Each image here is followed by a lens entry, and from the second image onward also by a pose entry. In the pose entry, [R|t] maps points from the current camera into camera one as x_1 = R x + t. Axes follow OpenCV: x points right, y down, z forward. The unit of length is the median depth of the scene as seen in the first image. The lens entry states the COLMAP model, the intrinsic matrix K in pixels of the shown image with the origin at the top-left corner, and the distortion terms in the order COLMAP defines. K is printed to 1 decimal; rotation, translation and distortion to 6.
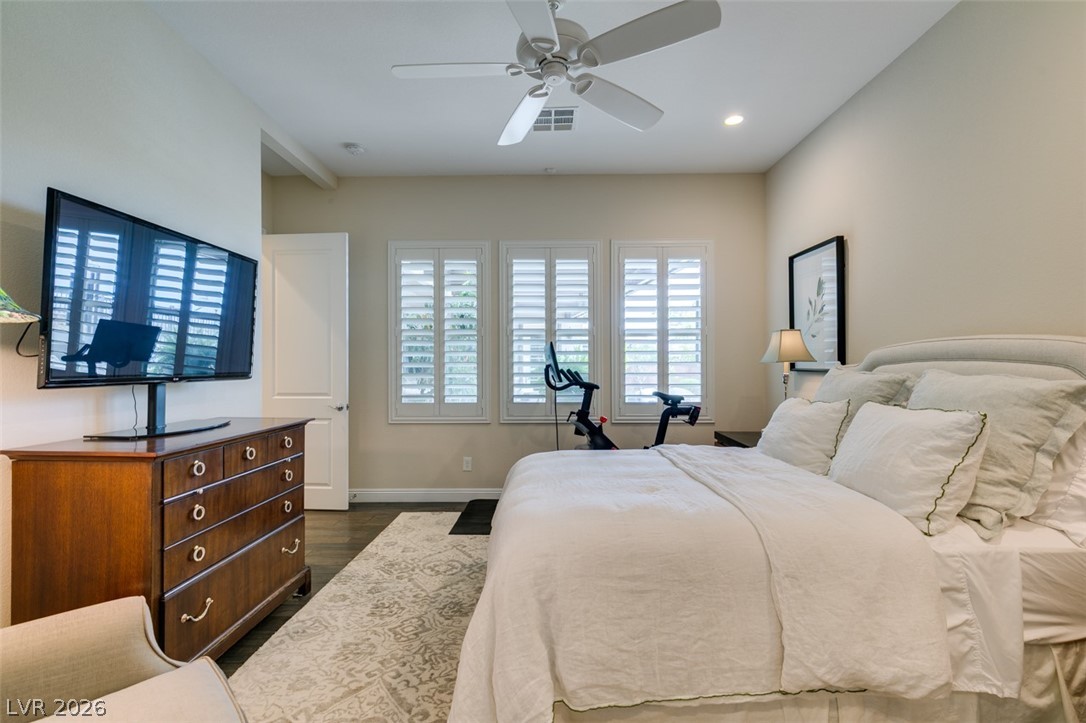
lens RADIAL K [[479.4, 0, 545.1], [0, 479.4, 361.1], [0, 0, 1]] dist [0.000961, -0.000745]
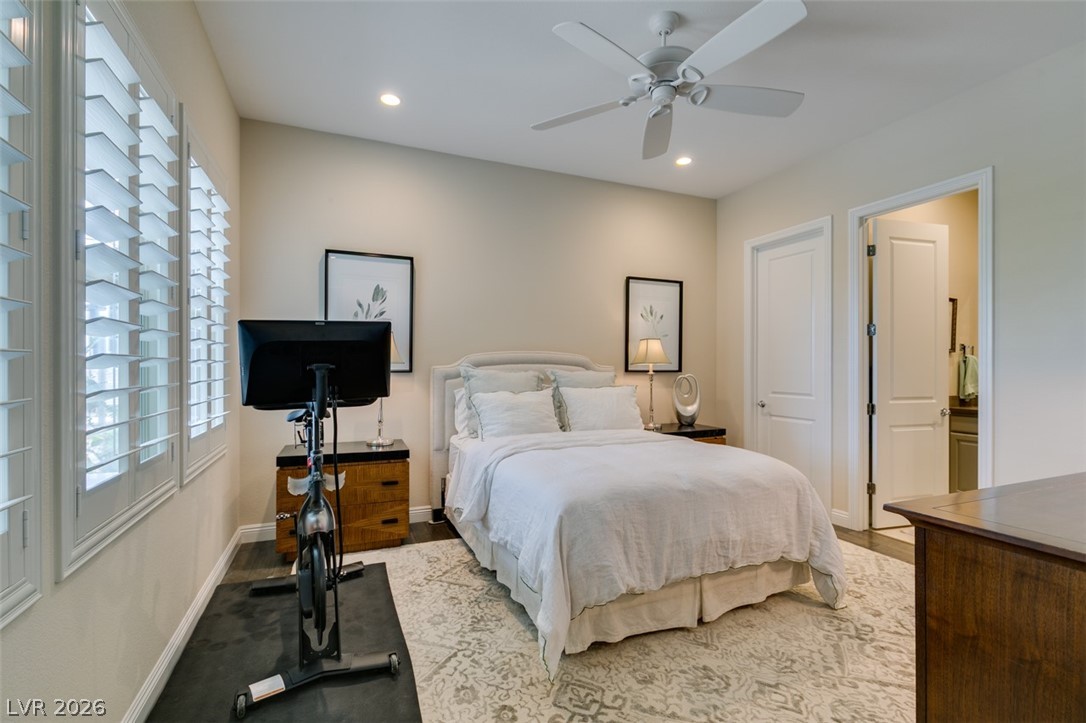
lens RADIAL K [[479.4, 0, 543.8], [0, 479.4, 366.2], [0, 0, 1]] dist [0.000961, -0.000745]
pose [[-0.390301, 0.003107, 0.920682, -0.925351], [-0.010470, 0.999915, -0.007813, 0.020051], [-0.920628, -0.012689, -0.390235, 1.788507]]
